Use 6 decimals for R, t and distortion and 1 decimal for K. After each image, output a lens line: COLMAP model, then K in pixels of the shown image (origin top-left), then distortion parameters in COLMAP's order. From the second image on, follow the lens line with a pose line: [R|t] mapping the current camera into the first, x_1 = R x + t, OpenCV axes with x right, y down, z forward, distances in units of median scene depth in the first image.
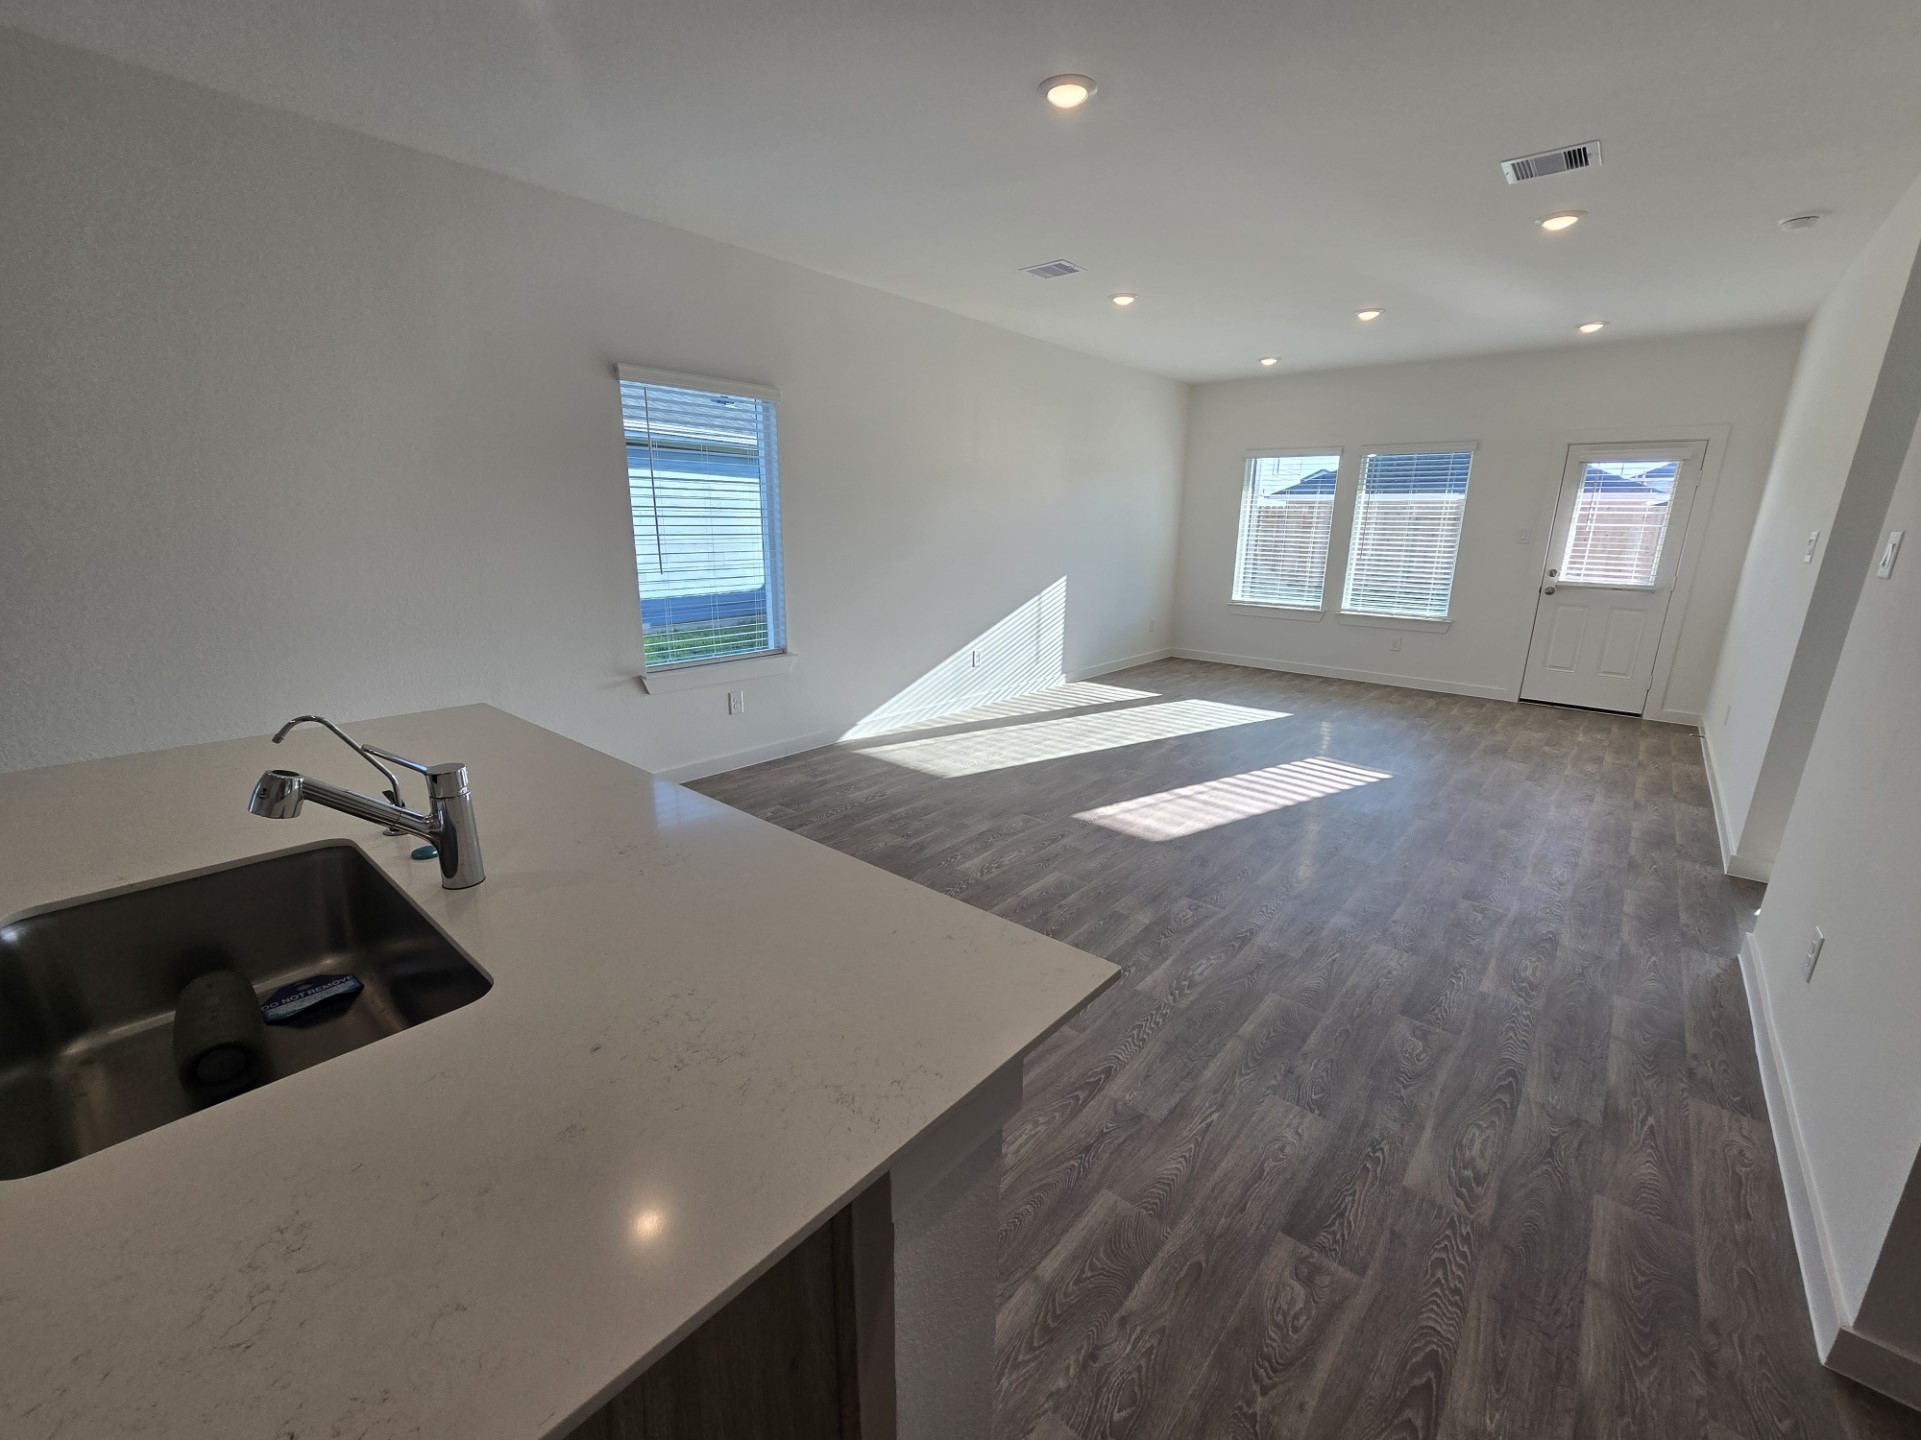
lens RADIAL K [[791.5, 0, 960.5], [0, 791.5, 720.0], [0, 0, 1]] dist [-0.000360, -0.000262]
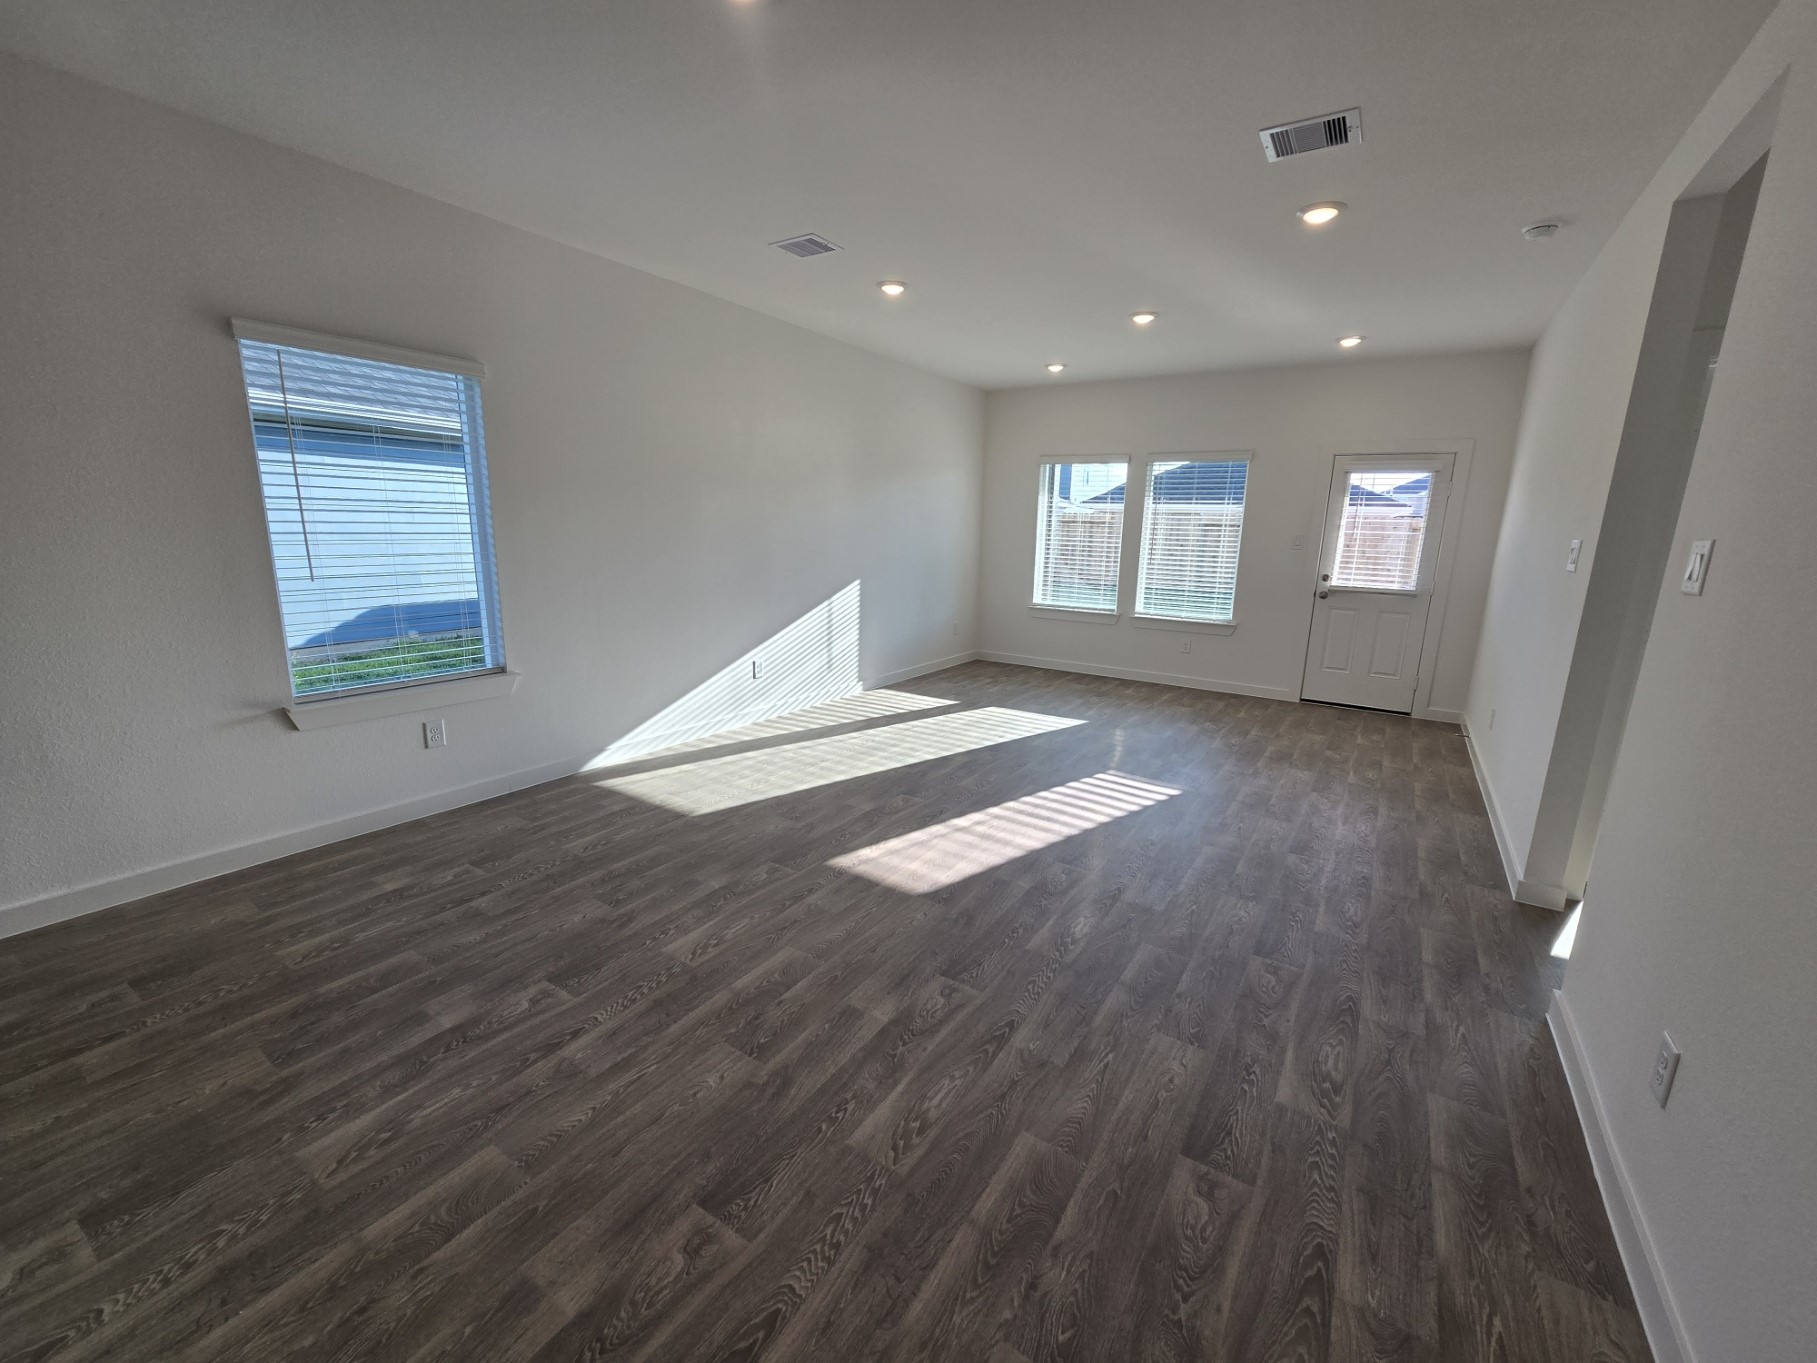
lens RADIAL K [[745.8, 0, 908.5], [0, 745.8, 681.5], [0, 0, 1]] dist [-0.001864, -0.000259]
pose [[0.991011, -0.018034, 0.132558, 0.107269], [0.023301, 0.998995, -0.038288, -0.035458], [-0.131734, 0.041033, 0.990436, 0.156690]]
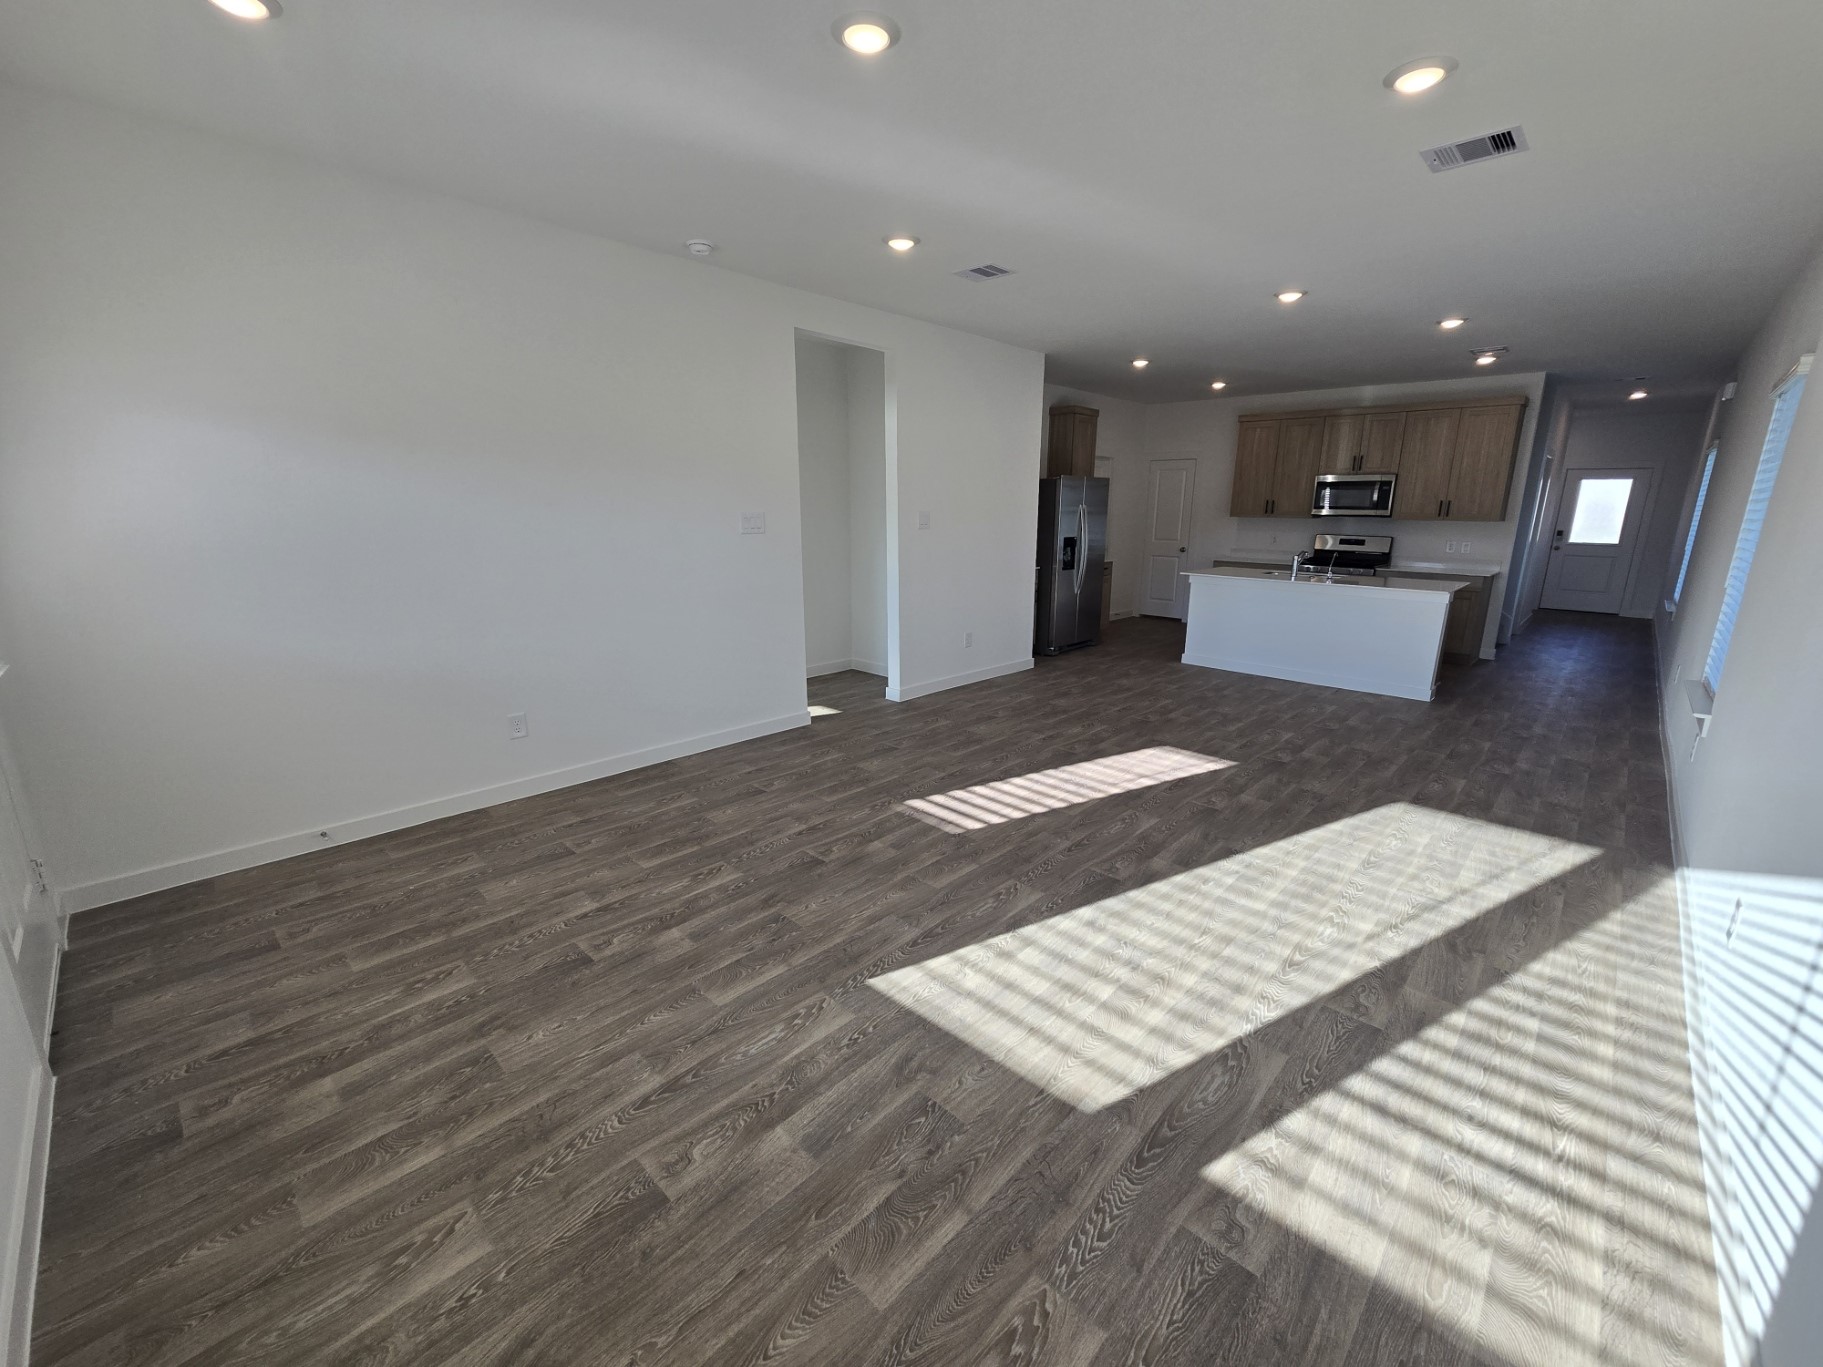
lens RADIAL K [[737.9, 0, 911.5], [0, 737.9, 683.5], [0, 0, 1]] dist [-0.000734, -0.000146]
pose [[-0.998200, -0.043670, 0.041096, 0.520028], [-0.019661, 0.885779, 0.463690, -0.433458], [-0.056651, 0.462048, -0.885044, 1.699985]]
